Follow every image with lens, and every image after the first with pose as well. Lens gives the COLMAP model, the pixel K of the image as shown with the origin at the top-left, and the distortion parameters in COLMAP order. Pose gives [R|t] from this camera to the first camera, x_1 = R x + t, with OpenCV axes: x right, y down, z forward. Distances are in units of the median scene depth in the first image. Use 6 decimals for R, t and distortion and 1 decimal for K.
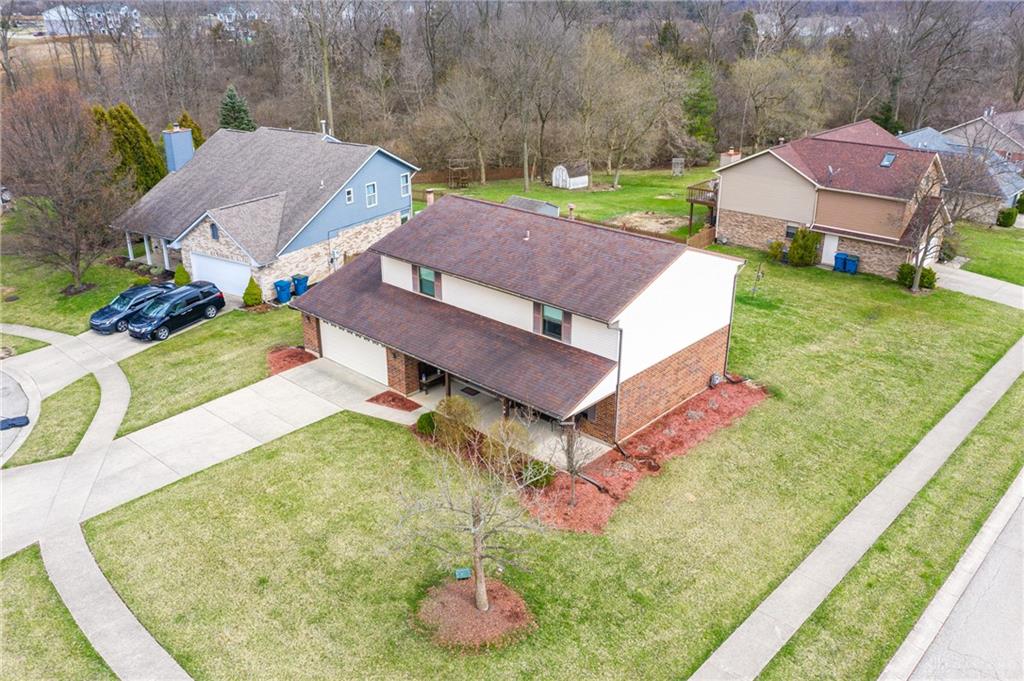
lens RADIAL K [[819.3, 0, 507.5], [0, 819.3, 340.8], [0, 0, 1]] dist [-0.017931, 0.000034]
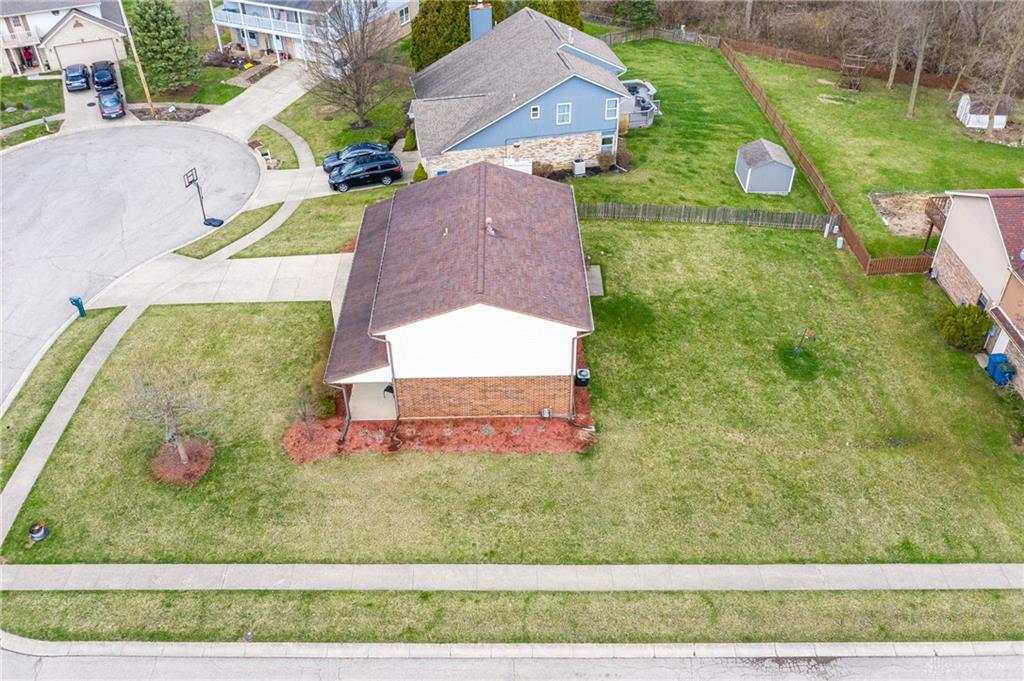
lens RADIAL K [[847.4, 0, 512.0], [0, 847.4, 340.5], [0, 0, 1]] dist [-0.018600, 0.002121]
pose [[0.691403, 0.443534, -0.570298, 0.824856], [-0.269205, 0.890688, 0.366338, -0.444117], [0.670441, -0.099760, 0.735226, 0.134681]]
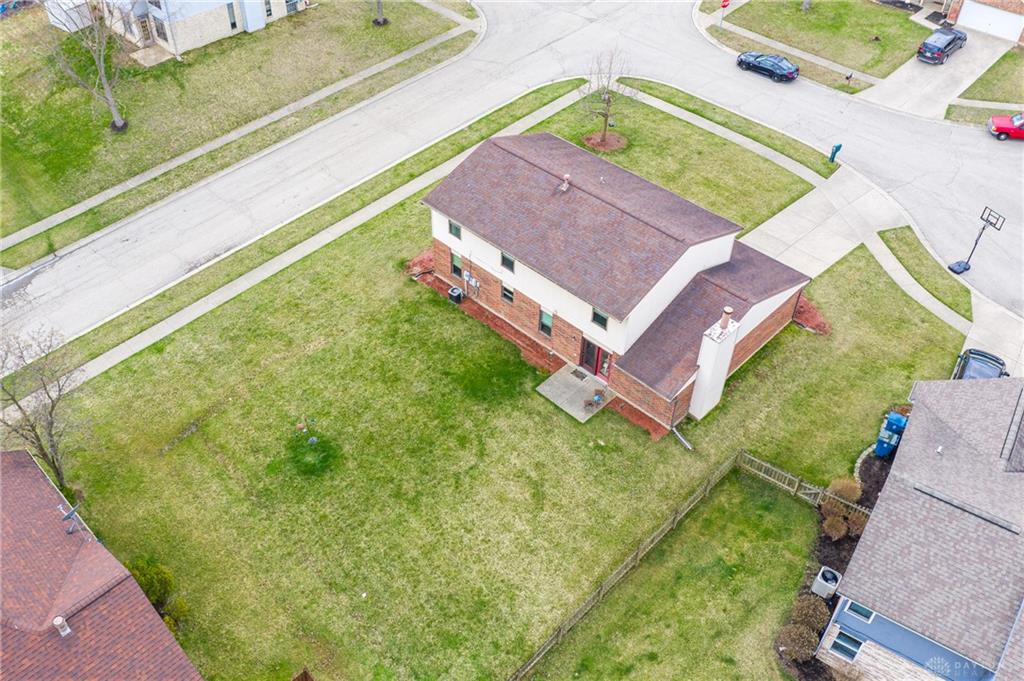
lens RADIAL K [[887.4, 0, 455.3], [0, 887.4, 317.4], [0, 0, 1]] dist [-0.014298, -0.002245]
pose [[-0.997982, -0.029963, 0.055991, 0.157802], [0.037975, 0.425093, 0.904353, -1.207572], [-0.050899, 0.904654, -0.423097, 1.687243]]
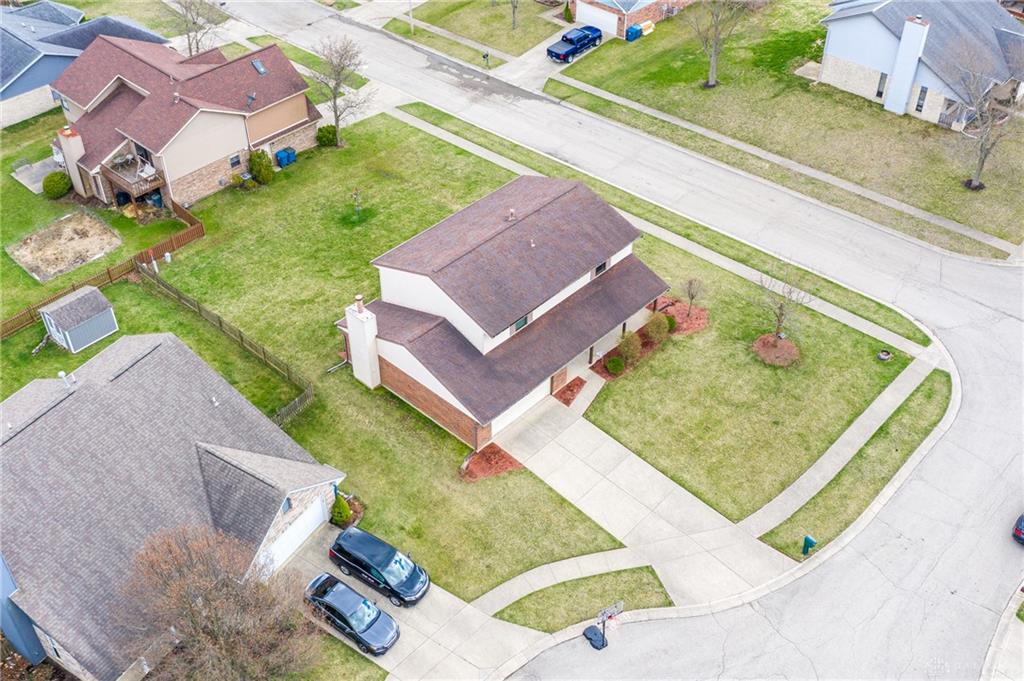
lens RADIAL K [[1035.4, 0, 493.1], [0, 1035.4, 340.4], [0, 0, 1]] dist [-0.020910, 0.005776]
pose [[0.017837, -0.652603, 0.757490, -1.363753], [0.395077, 0.700558, 0.594250, -1.042009], [-0.918475, 0.288667, 0.270324, 0.601042]]
